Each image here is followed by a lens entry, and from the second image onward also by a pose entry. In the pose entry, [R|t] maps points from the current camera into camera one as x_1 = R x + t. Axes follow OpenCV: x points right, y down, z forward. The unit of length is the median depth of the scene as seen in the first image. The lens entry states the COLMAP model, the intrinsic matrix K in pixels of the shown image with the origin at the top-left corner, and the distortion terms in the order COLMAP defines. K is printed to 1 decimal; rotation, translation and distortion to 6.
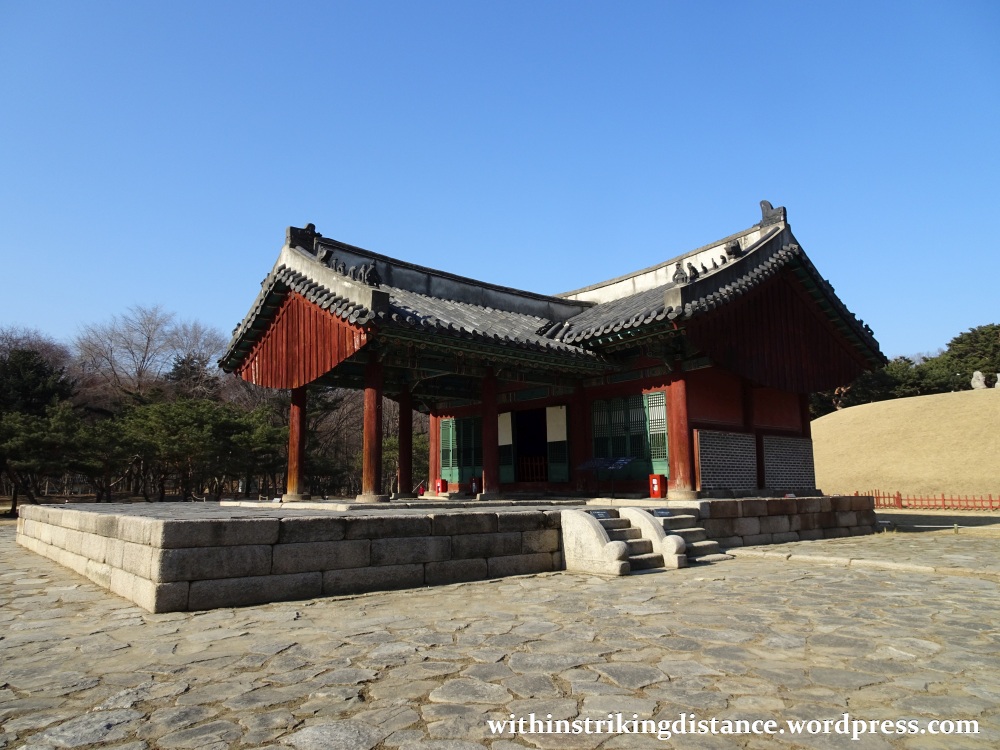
lens RADIAL K [[711.0, 0, 504.0], [0, 711.0, 375.9], [0, 0, 1]] dist [0.002029, -0.001952]
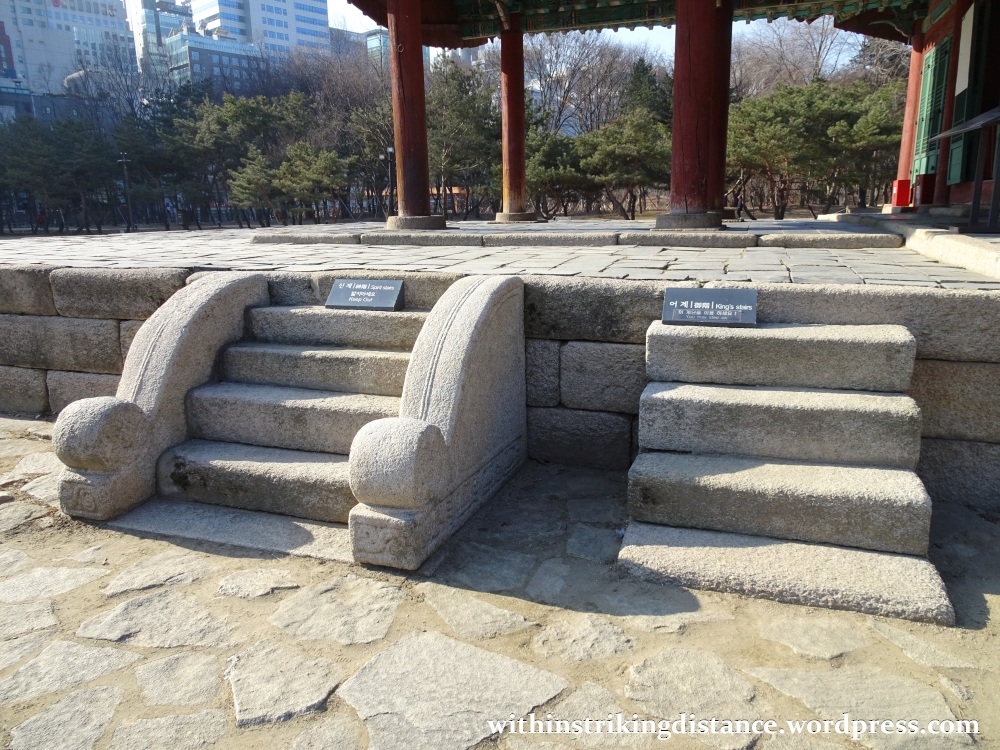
lens RADIAL K [[711.0, 0, 504.0], [0, 711.0, 375.9], [0, 0, 1]] dist [0.002029, -0.001952]
pose [[0.492870, 0.200450, -0.846699, 0.462250], [0.144494, 0.940734, 0.306824, 0.156624], [0.858021, -0.273567, 0.434696, 0.994462]]
